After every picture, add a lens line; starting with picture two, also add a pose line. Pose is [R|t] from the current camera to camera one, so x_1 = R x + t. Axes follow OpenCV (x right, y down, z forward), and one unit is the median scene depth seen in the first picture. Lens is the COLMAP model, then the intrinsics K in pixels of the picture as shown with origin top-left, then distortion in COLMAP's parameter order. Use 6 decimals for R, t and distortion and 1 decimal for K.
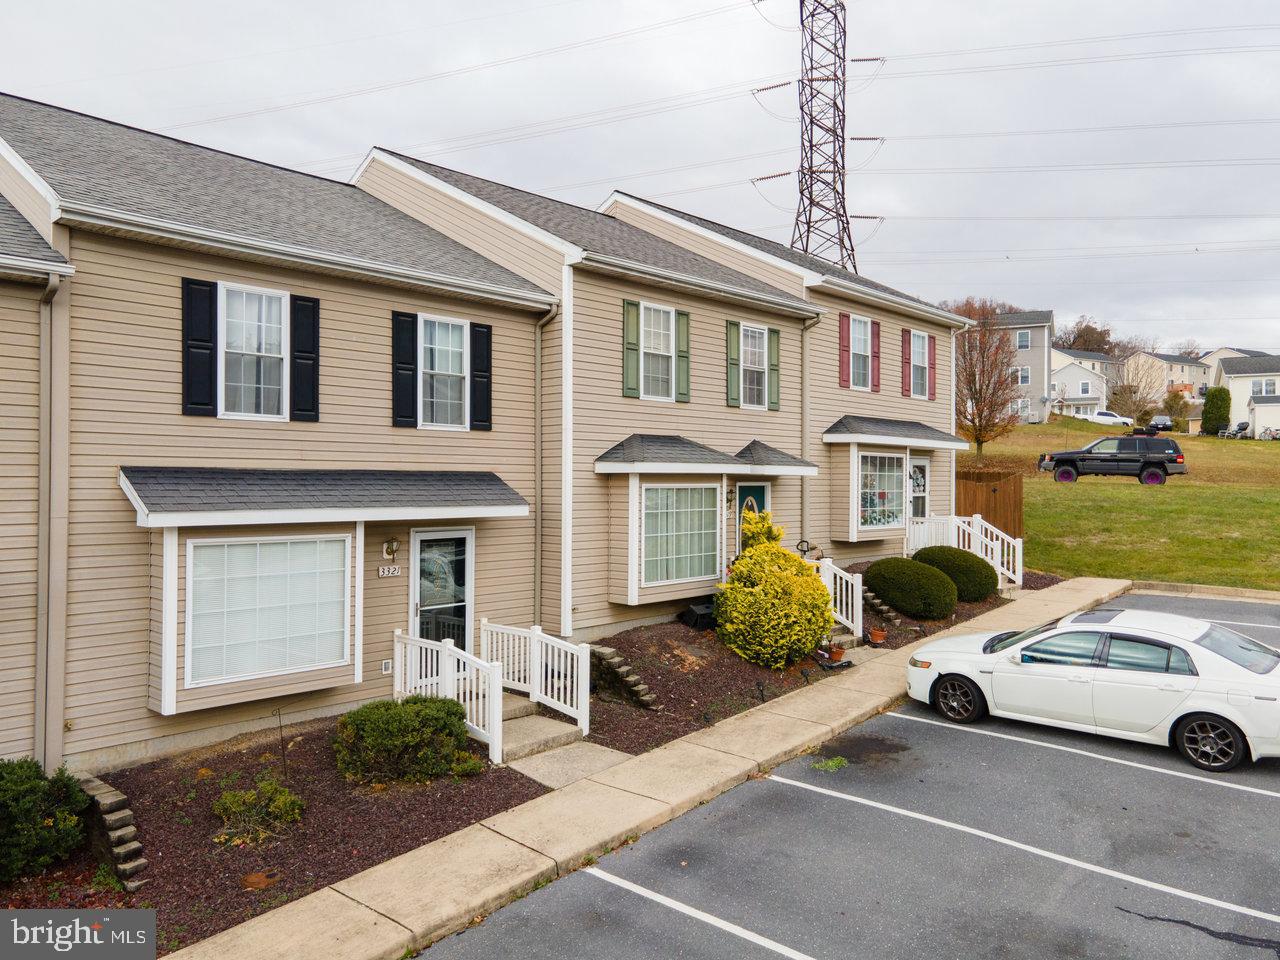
lens RADIAL K [[935.3, 0, 647.2], [0, 935.3, 476.8], [0, 0, 1]] dist [0.022116, 0.032491]
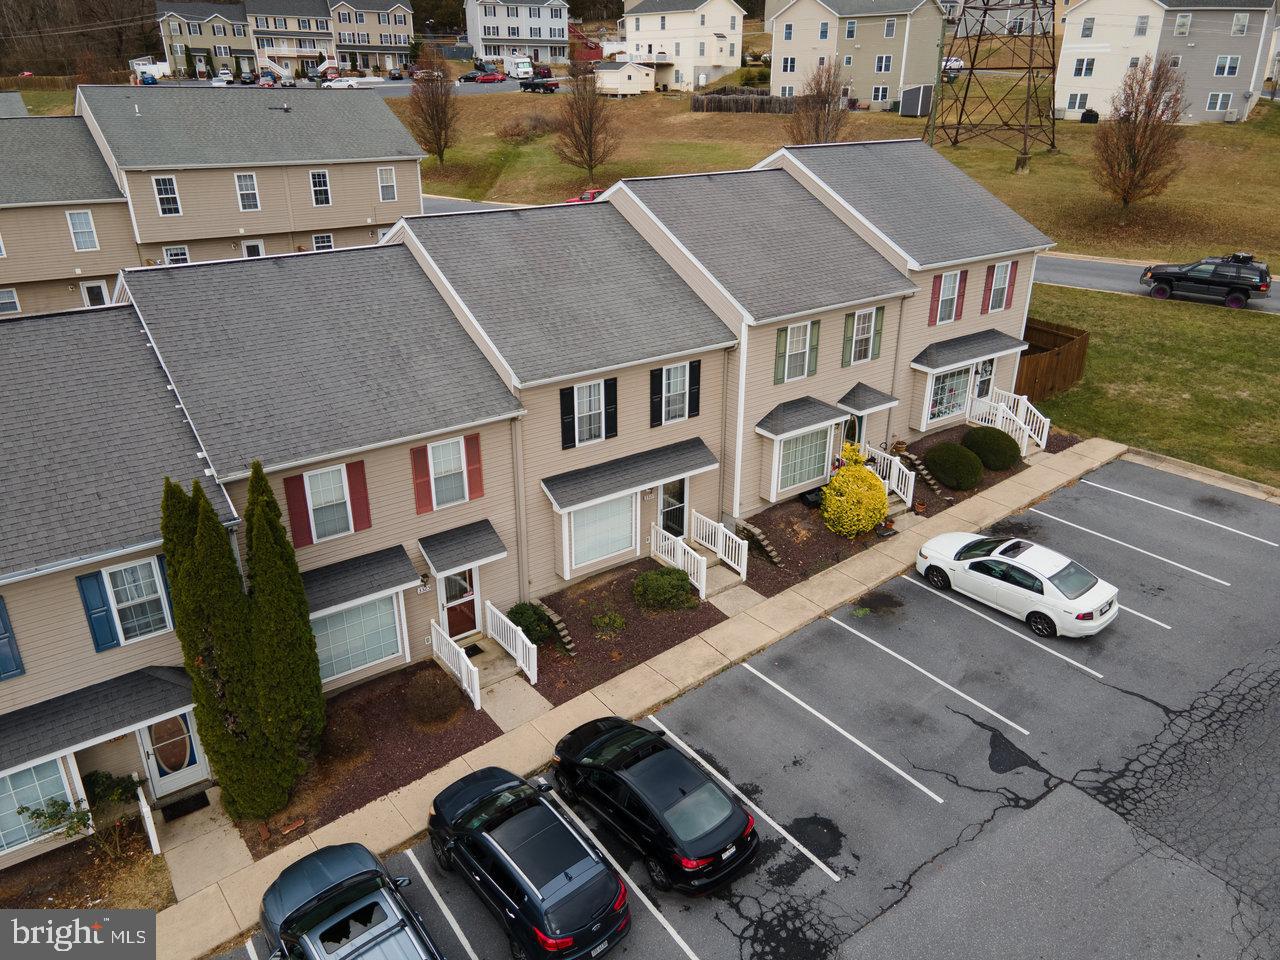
lens RADIAL K [[935.3, 0, 647.2], [0, 935.3, 476.8], [0, 0, 1]] dist [0.022116, 0.032491]
pose [[0.985465, 0.069629, -0.154953, 0.026810], [-0.002031, 0.916907, 0.399096, -0.764922], [0.169866, -0.392981, 0.903721, -0.811630]]
